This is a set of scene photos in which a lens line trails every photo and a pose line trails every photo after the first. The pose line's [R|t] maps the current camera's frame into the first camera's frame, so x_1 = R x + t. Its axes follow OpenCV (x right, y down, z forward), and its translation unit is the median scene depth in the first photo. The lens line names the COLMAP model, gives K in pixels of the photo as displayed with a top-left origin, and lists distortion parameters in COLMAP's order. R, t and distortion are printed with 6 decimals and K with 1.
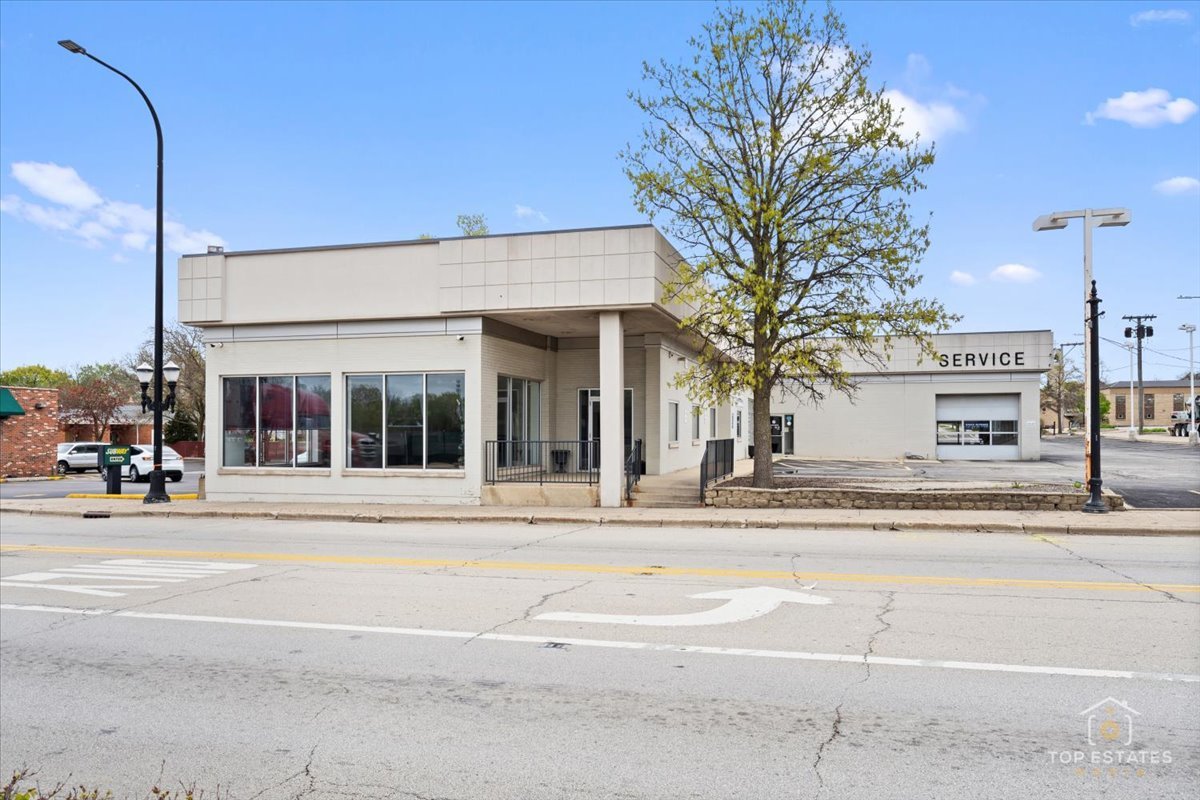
lens RADIAL K [[844.3, 0, 600.0], [0, 844.3, 400.0], [0, 0, 1]] dist [0.003620, 0.001826]
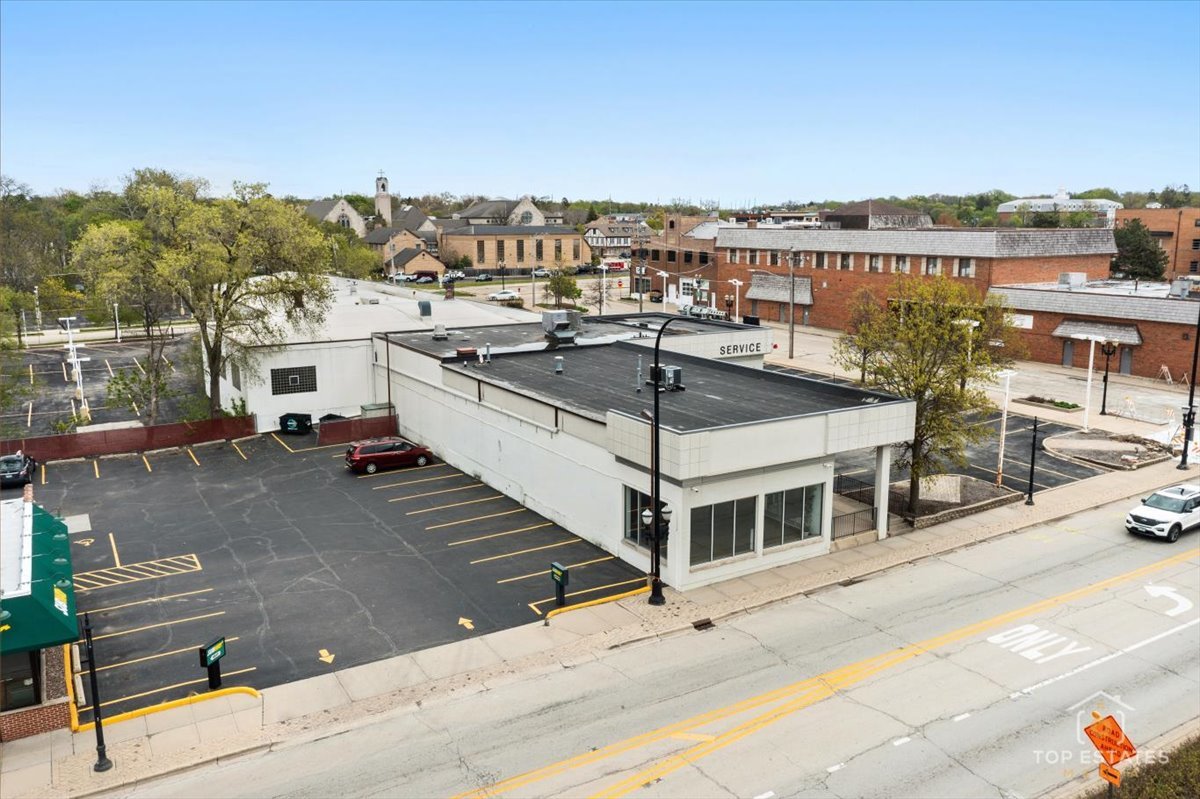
lens RADIAL K [[946.6, 0, 592.2], [0, 946.6, 394.8], [0, 0, 1]] dist [-0.016514, 0.006085]
pose [[0.681779, -0.135652, 0.718871, -1.756796], [-0.027013, 0.977319, 0.210041, -0.573047], [-0.731059, -0.162621, 0.662652, 0.074796]]
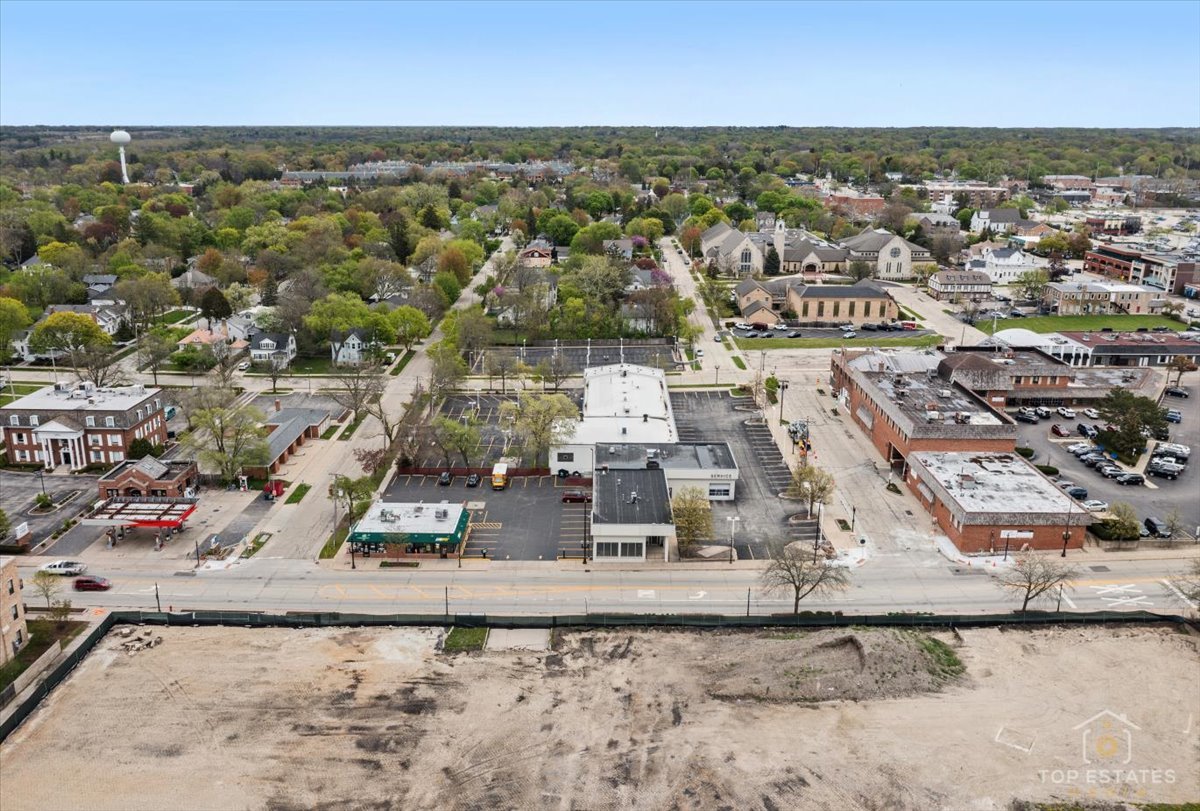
lens RADIAL K [[957.0, 0, 574.4], [0, 957.0, 374.9], [0, 0, 1]] dist [-0.008438, 0.000288]
pose [[0.965555, -0.067560, 0.251274, -2.210879], [-0.009223, 0.956210, 0.292537, -3.104996], [-0.260034, -0.284778, 0.922650, -4.774854]]
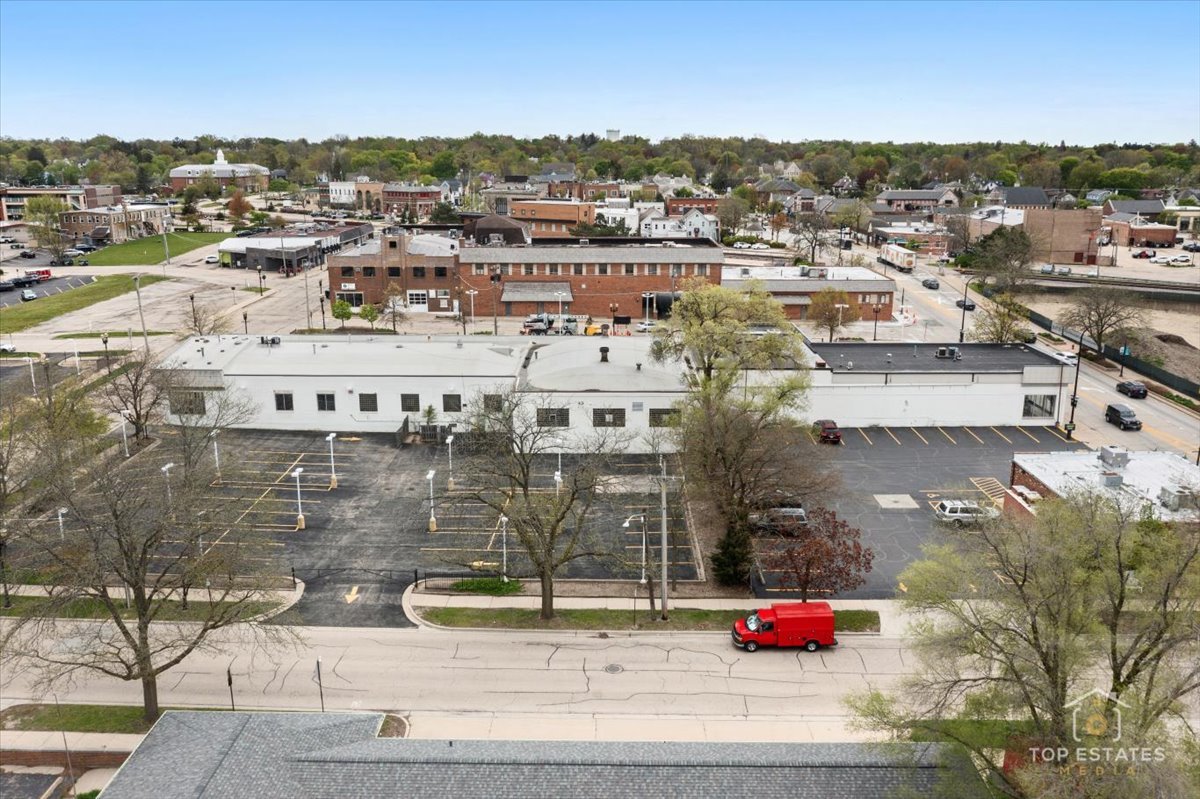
lens RADIAL K [[951.1, 0, 591.6], [0, 951.1, 398.4], [0, 0, 1]] dist [-0.015706, 0.003806]
pose [[-0.275654, -0.241323, 0.930472, -4.075999], [-0.040323, 0.970025, 0.239636, -1.014938], [-0.960411, 0.028537, -0.277122, 4.455779]]
